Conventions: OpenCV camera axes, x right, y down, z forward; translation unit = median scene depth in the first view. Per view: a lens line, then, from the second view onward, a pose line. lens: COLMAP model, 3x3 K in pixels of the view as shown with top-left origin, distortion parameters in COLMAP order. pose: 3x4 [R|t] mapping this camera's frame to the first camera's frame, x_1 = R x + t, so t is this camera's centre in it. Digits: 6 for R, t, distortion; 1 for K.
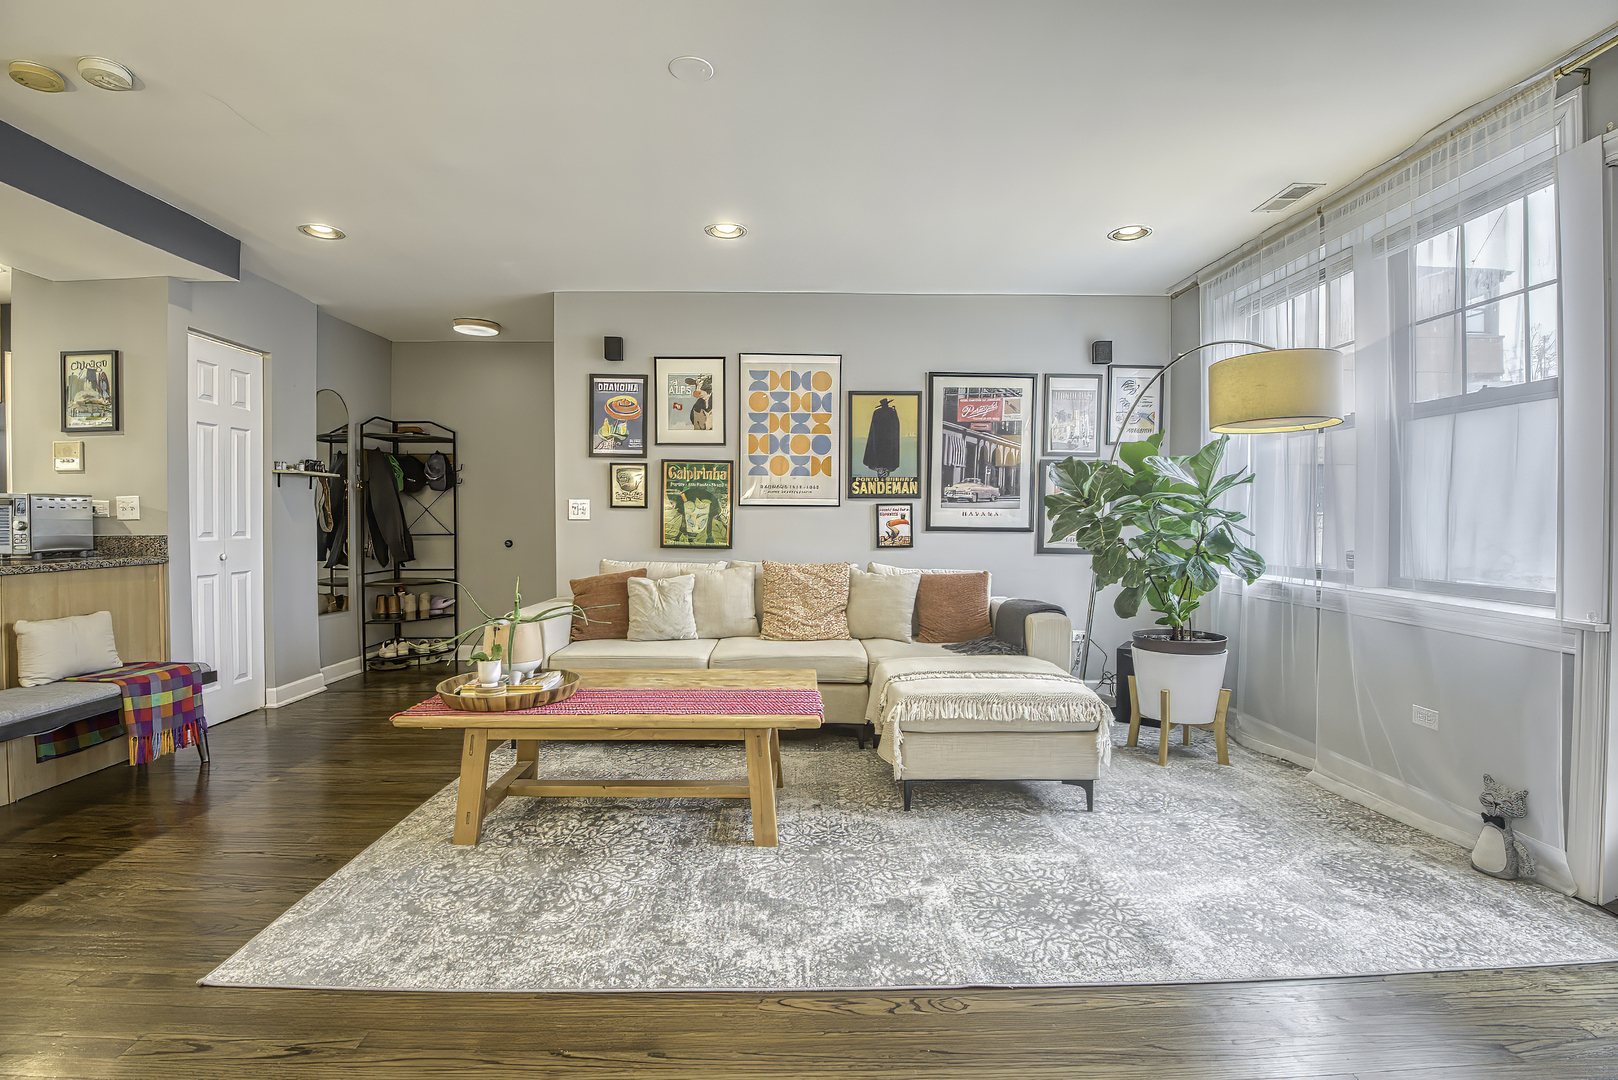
lens RADIAL K [[755.6, 0, 798.3], [0, 755.6, 530.0], [0, 0, 1]] dist [-0.014465, -0.012666]
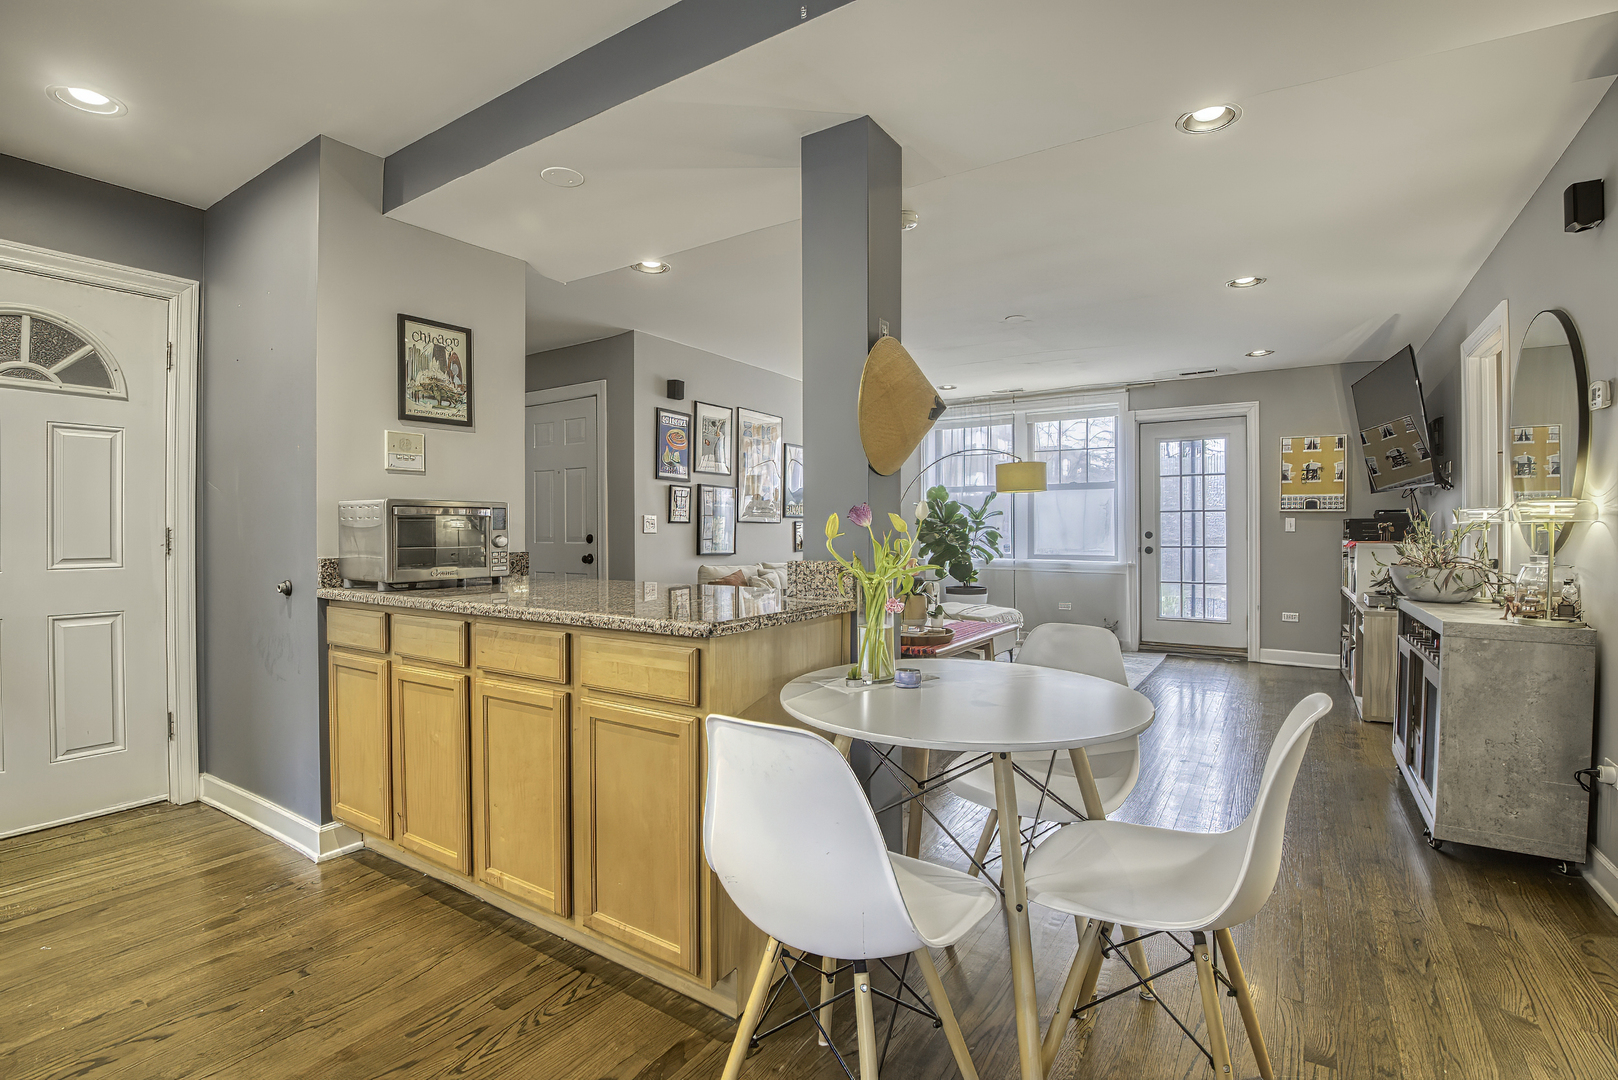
lens RADIAL K [[755.6, 0, 784.3], [0, 755.6, 551.2], [0, 0, 1]] dist [-0.014465, -0.012666]
pose [[0.565122, -0.023739, 0.824666, -1.136428], [0.014890, 0.999717, 0.018574, -0.004038], [-0.824873, 0.001783, 0.565315, 0.183964]]
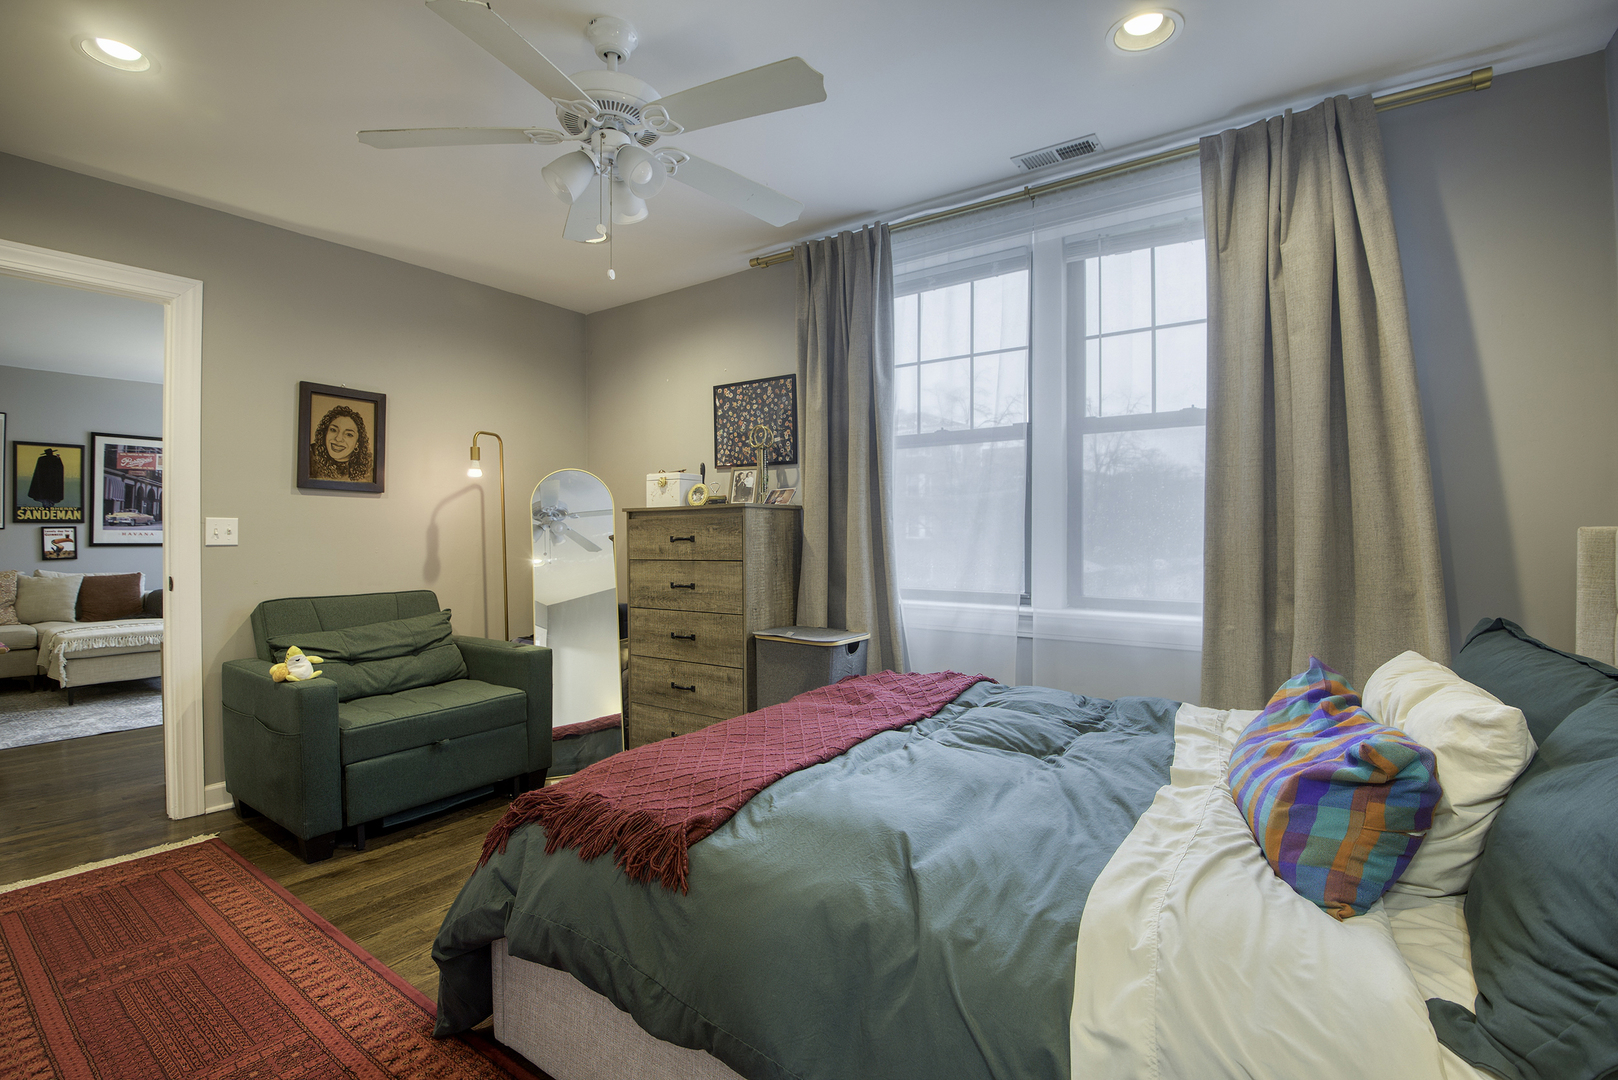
lens RADIAL K [[755.6, 0, 812.0], [0, 755.6, 534.8], [0, 0, 1]] dist [-0.014465, -0.012666]
pose [[0.604951, -0.006086, 0.796240, -0.102904], [0.017064, 0.999840, -0.005323, 0.009483], [-0.796080, 0.016807, 0.604958, -0.868399]]
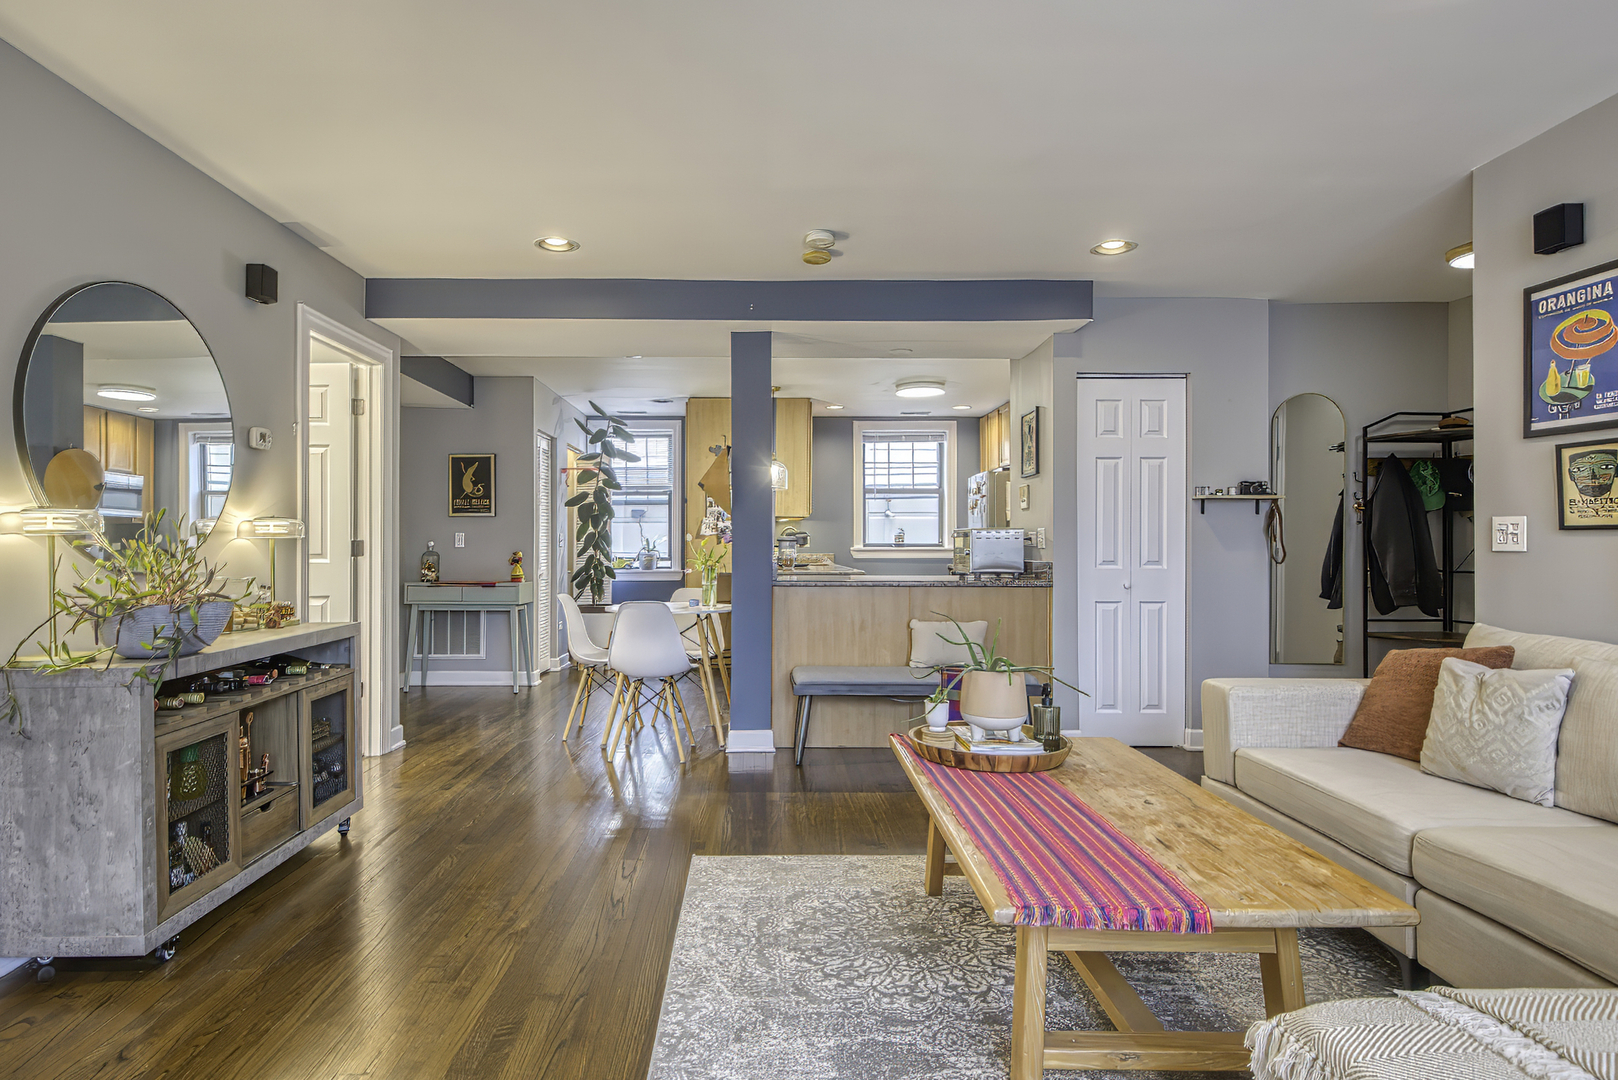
lens RADIAL K [[843.9, 0, 756.5], [0, 843.9, 547.4], [0, 0, 1]] dist [0.018583, -0.006284]
pose [[-0.010382, 0.002339, -0.999943, 0.359156], [-0.017522, 0.999843, 0.002521, -0.008767], [0.999793, 0.017547, -0.010339, 0.448208]]
